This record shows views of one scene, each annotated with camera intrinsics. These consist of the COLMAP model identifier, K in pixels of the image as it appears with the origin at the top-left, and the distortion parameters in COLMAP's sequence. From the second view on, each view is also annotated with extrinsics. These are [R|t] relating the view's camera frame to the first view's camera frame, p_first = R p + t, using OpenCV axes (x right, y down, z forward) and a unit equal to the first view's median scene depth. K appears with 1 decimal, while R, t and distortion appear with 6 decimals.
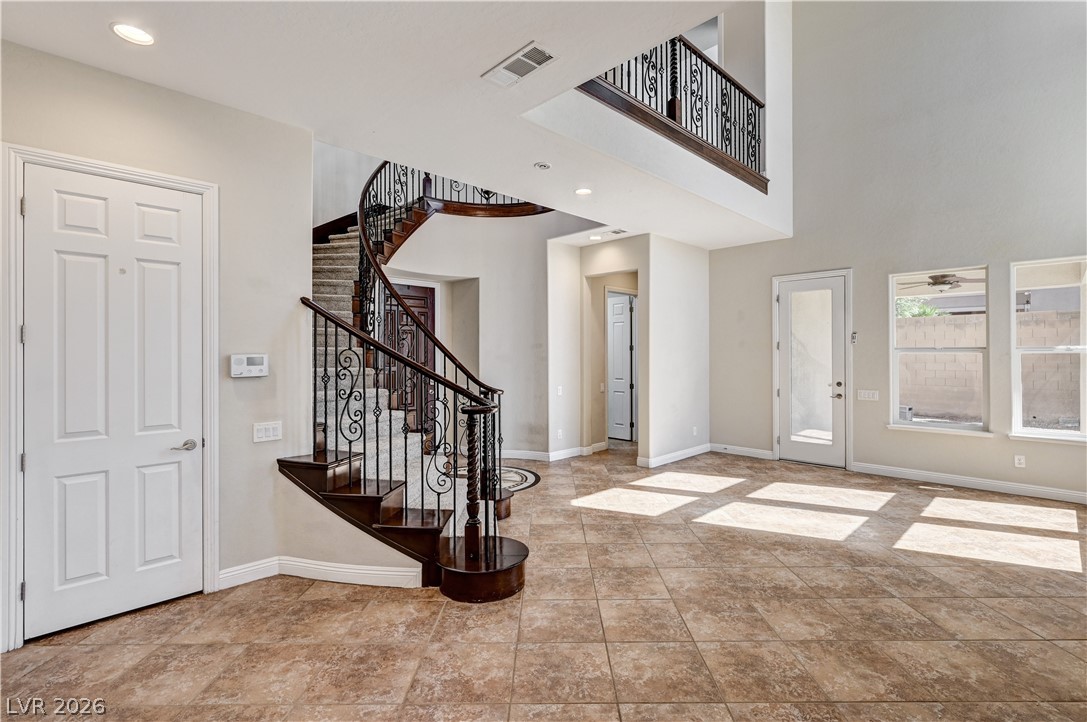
lens RADIAL K [[497.7, 0, 545.3], [0, 497.7, 359.7], [0, 0, 1]] dist [0.000828, -0.000061]
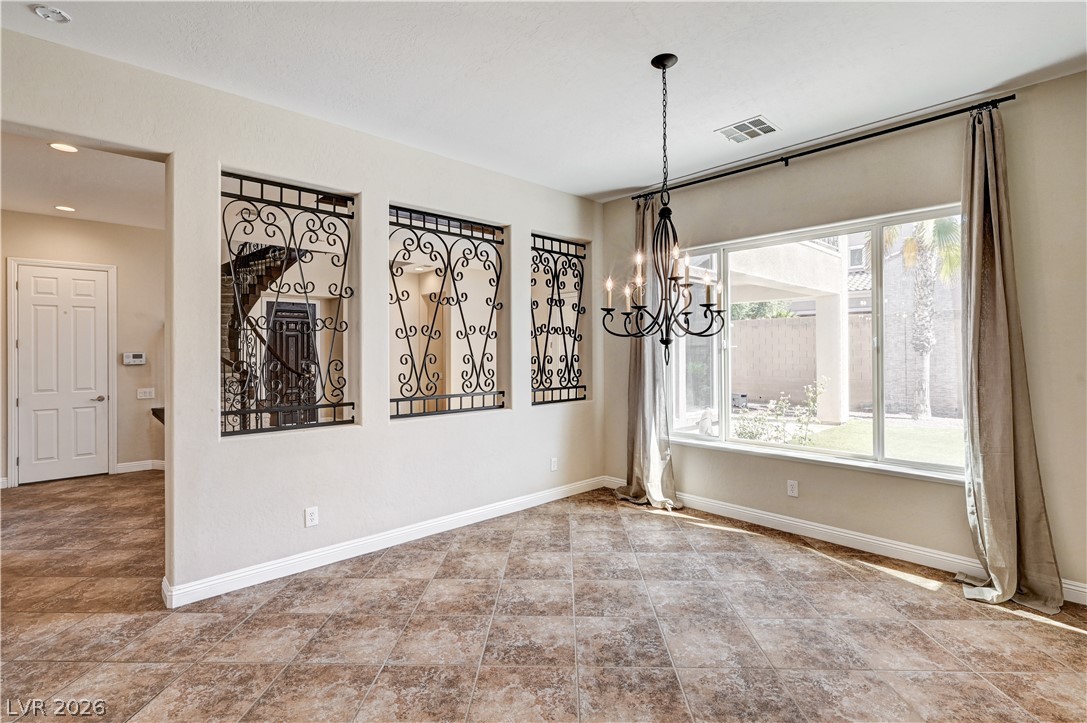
lens RADIAL K [[505.7, 0, 540.6], [0, 505.7, 356.0], [0, 0, 1]] dist [-0.001569, 0.000608]
pose [[0.998905, -0.000919, -0.046782, 1.096871], [0.000988, 0.999998, 0.001462, 0.000409], [0.046781, -0.001506, 0.998904, -0.901578]]
